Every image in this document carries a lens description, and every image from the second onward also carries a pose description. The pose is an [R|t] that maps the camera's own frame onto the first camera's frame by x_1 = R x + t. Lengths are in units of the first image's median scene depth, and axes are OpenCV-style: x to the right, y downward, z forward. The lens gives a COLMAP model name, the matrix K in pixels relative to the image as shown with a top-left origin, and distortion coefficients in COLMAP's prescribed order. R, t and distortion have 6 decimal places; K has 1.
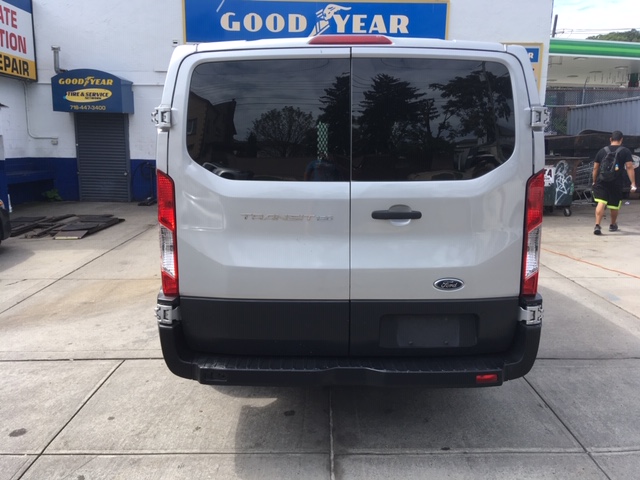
lens RADIAL K [[541.1, 0, 318.5], [0, 541.1, 237.7], [0, 0, 1]] dist [0.110805, -0.172568]
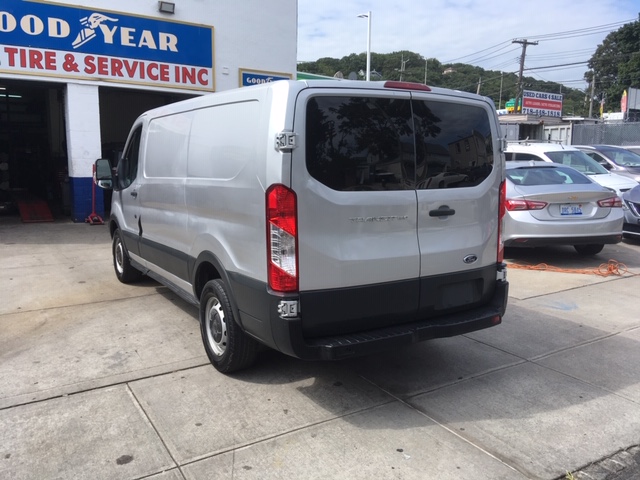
lens RADIAL K [[541.1, 0, 318.5], [0, 541.1, 237.7], [0, 0, 1]] dist [0.110805, -0.172568]
pose [[0.850092, -0.073883, 0.521426, -0.653367], [0.086389, 0.996261, 0.000324, -0.004611], [-0.519501, 0.044770, 0.853296, -0.018476]]
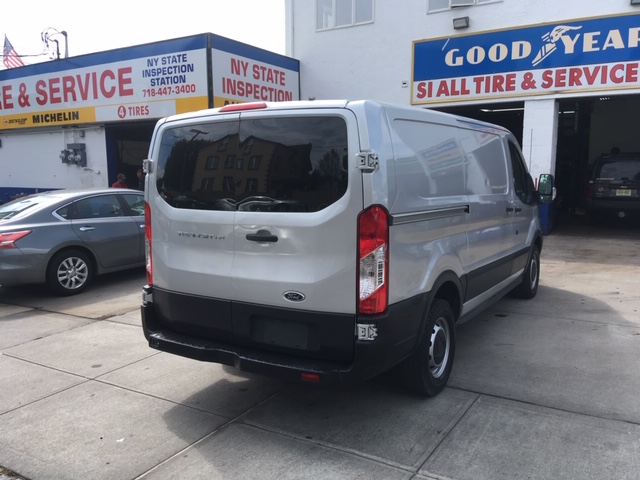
lens RADIAL K [[541.1, 0, 318.5], [0, 541.1, 237.7], [0, 0, 1]] dist [0.110805, -0.172568]
pose [[0.846392, 0.049841, -0.530223, 0.715266], [-0.074958, 0.996849, -0.025951, -0.014561], [0.527258, 0.061710, 0.847461, -0.015323]]
